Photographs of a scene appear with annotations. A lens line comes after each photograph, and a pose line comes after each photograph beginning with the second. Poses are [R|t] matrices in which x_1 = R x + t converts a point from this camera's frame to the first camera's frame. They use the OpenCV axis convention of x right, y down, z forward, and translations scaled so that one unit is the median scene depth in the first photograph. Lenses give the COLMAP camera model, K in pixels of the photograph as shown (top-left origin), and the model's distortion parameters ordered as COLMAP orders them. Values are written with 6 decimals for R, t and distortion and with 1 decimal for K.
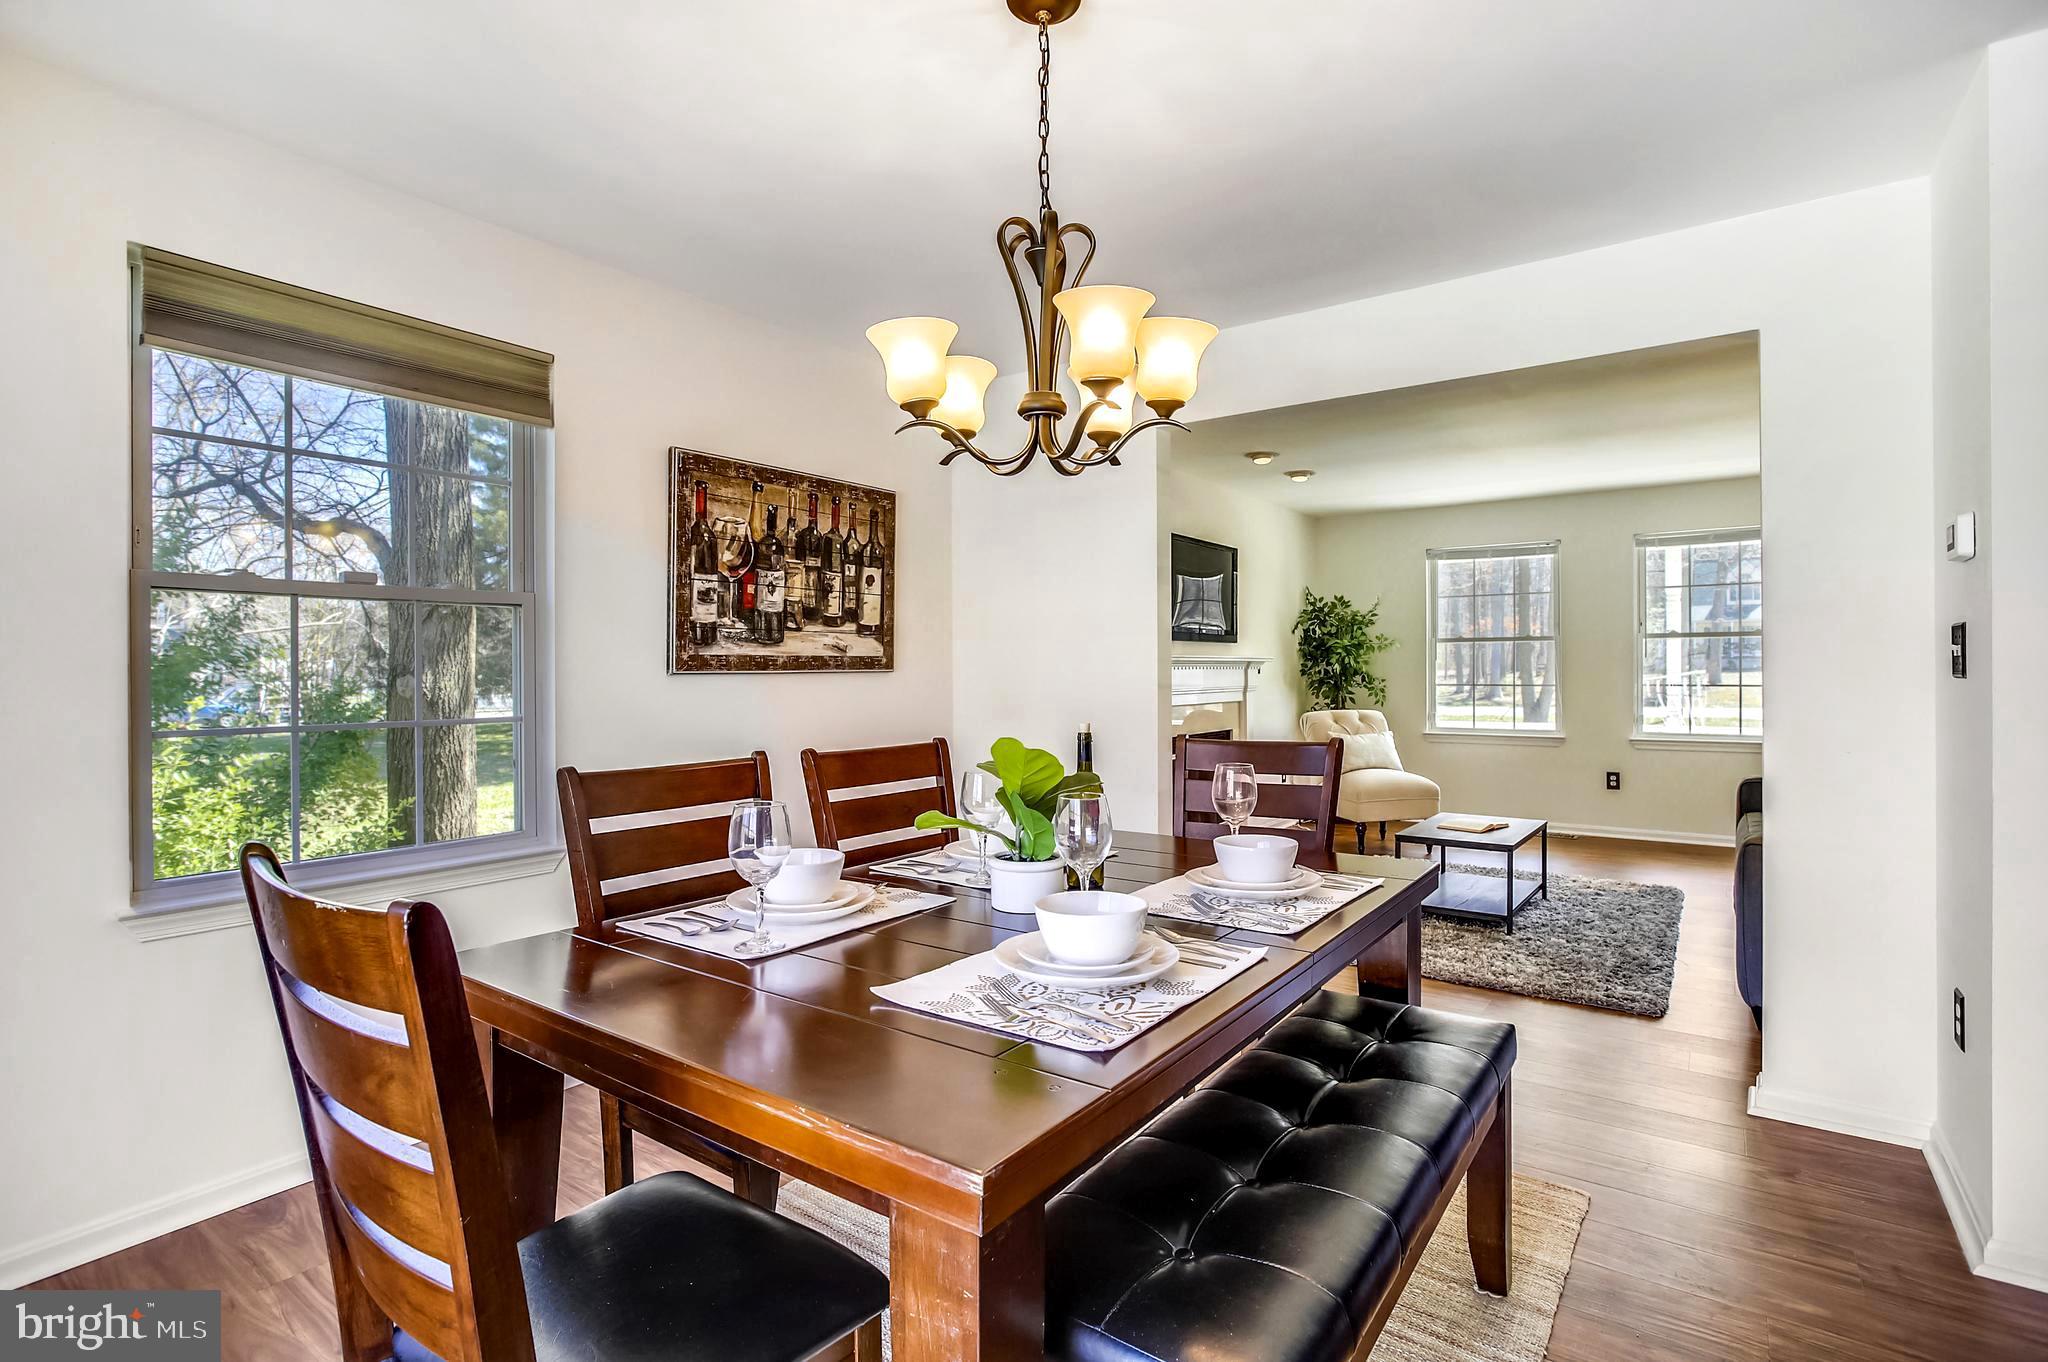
lens RADIAL K [[990.2, 0, 1024.0], [0, 990.2, 681.0], [0, 0, 1]] dist [-0.018513, 0.000319]
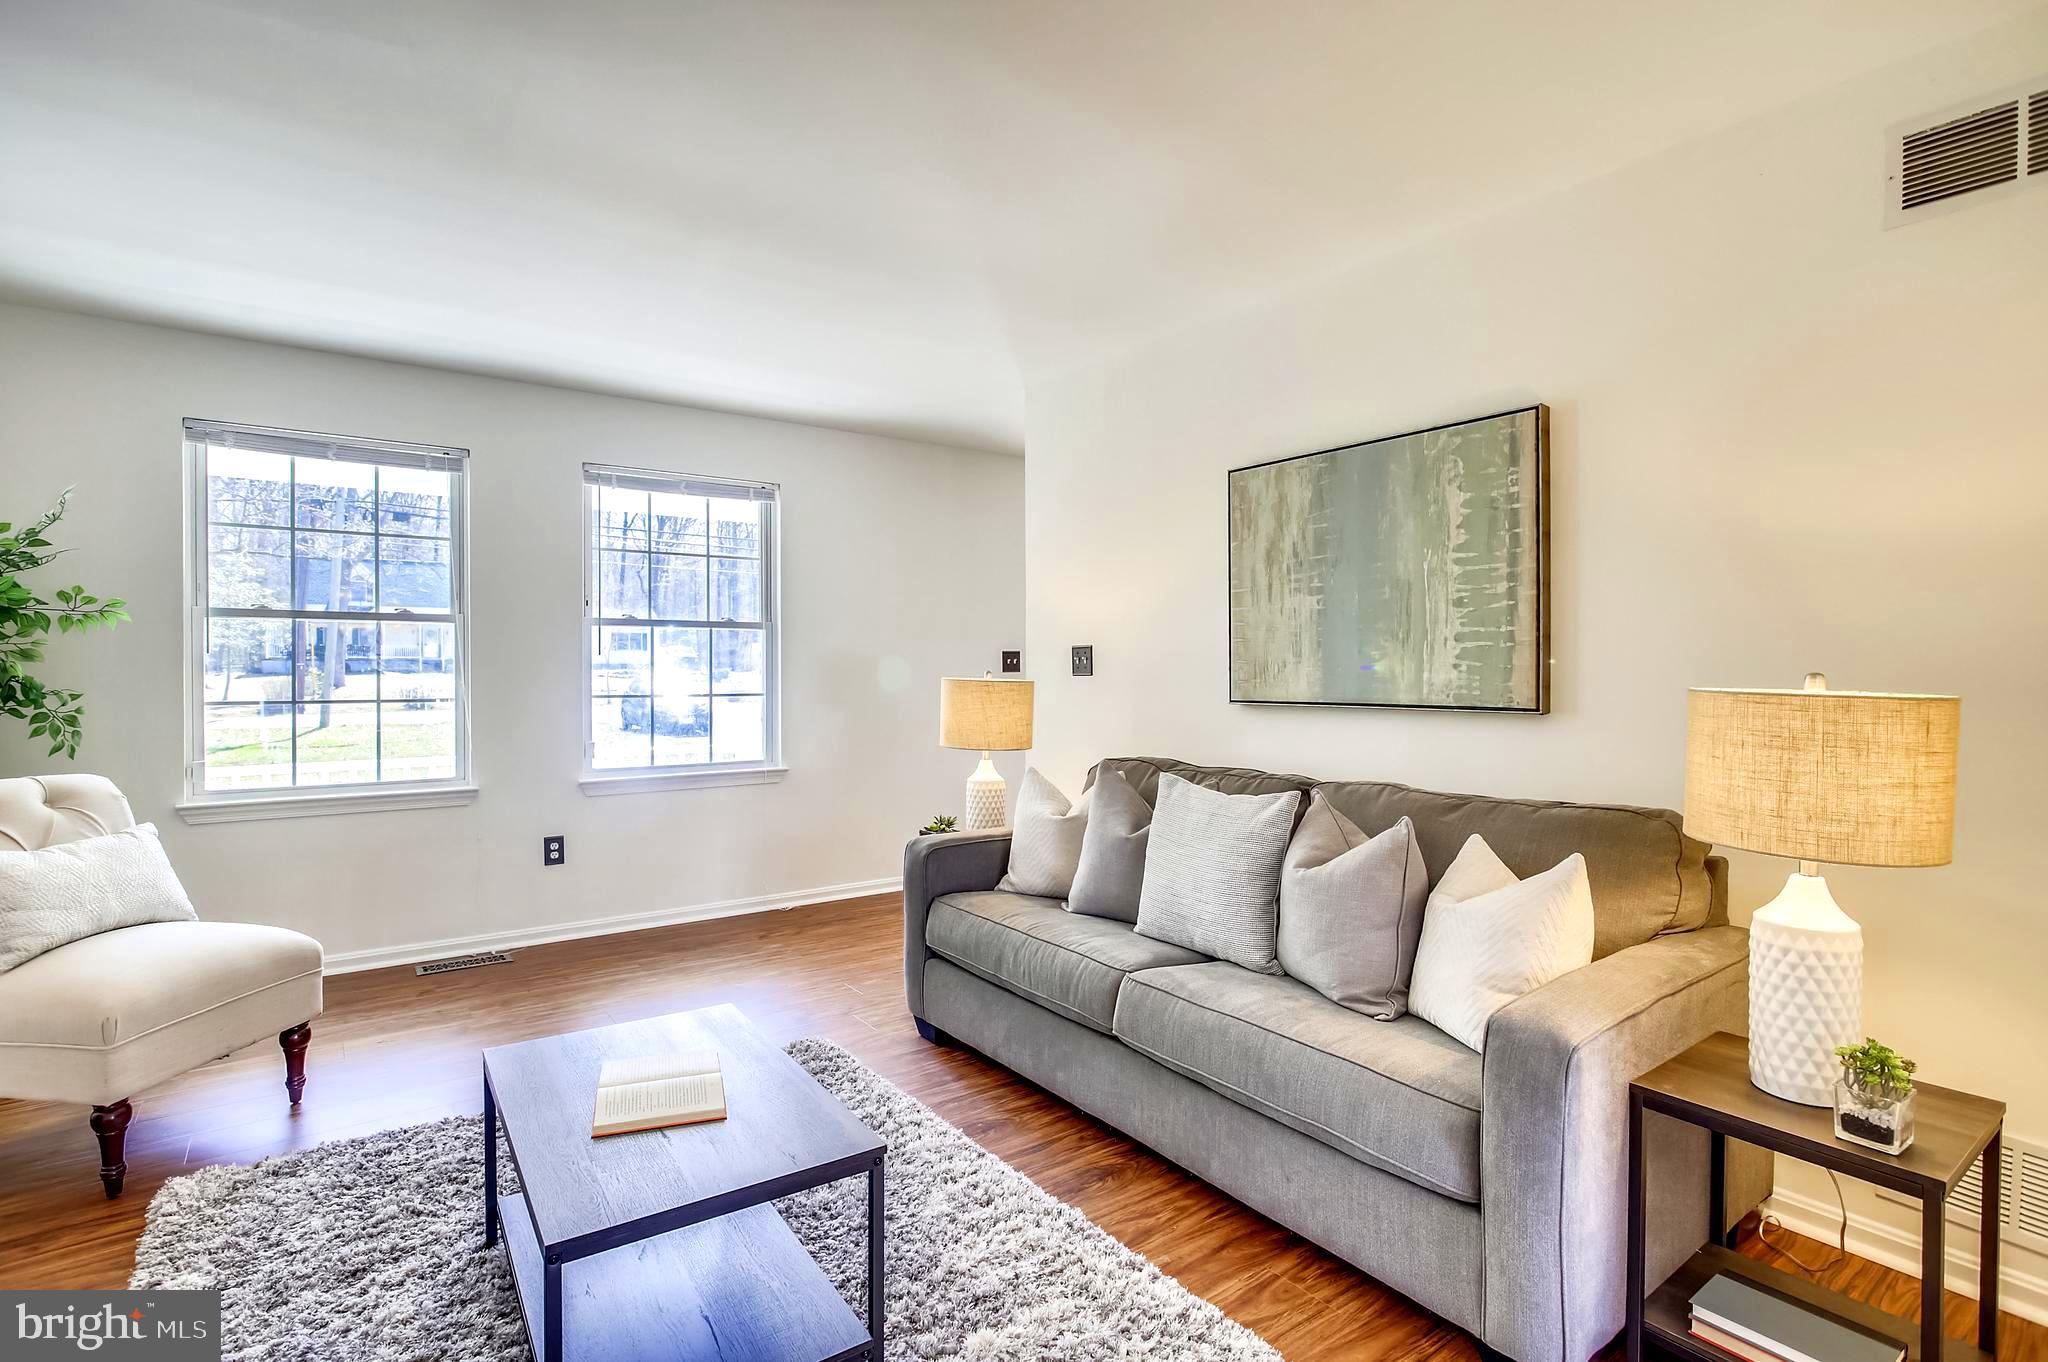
lens RADIAL K [[990.2, 0, 1024.0], [0, 990.2, 681.0], [0, 0, 1]] dist [-0.018513, 0.000319]
pose [[0.320234, -0.007896, 0.947306, 0.103903], [0.008736, 0.999947, 0.005381, -0.006761], [-0.947298, 0.006552, 0.320286, 0.516854]]
